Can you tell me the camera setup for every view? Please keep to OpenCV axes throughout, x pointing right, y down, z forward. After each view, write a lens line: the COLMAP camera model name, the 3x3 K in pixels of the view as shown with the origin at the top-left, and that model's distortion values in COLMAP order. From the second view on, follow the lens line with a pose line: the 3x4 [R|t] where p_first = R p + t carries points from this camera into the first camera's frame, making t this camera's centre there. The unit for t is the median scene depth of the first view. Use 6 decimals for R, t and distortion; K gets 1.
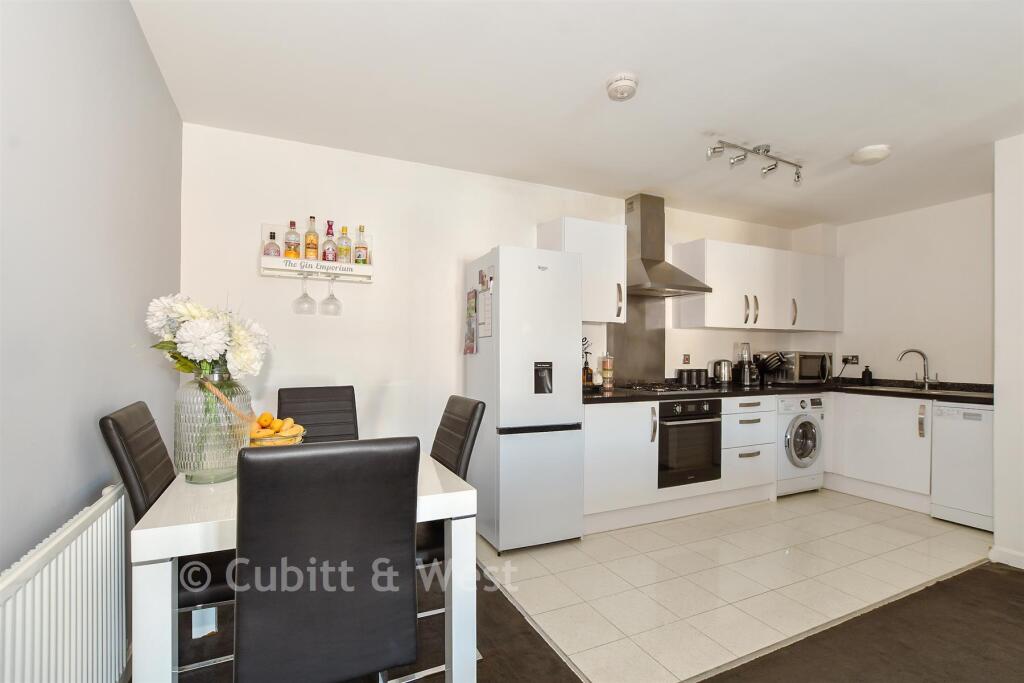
lens RADIAL K [[442.3, 0, 515.8], [0, 442.3, 346.2], [0, 0, 1]] dist [-0.019183, -0.000083]
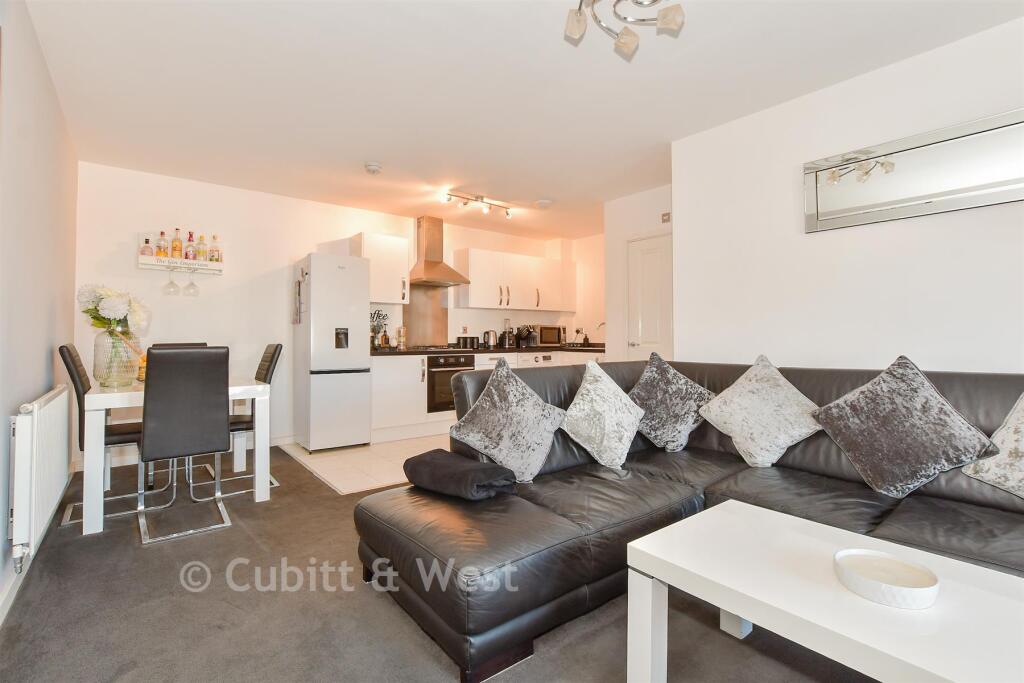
lens RADIAL K [[478.6, 0, 507.3], [0, 478.6, 326.1], [0, 0, 1]] dist [-0.001006, 0.000026]
pose [[0.983645, 0.001339, 0.180115, 0.299326], [0.001417, 0.999884, -0.015174, 0.049948], [-0.180114, 0.015181, 0.983529, -0.685921]]
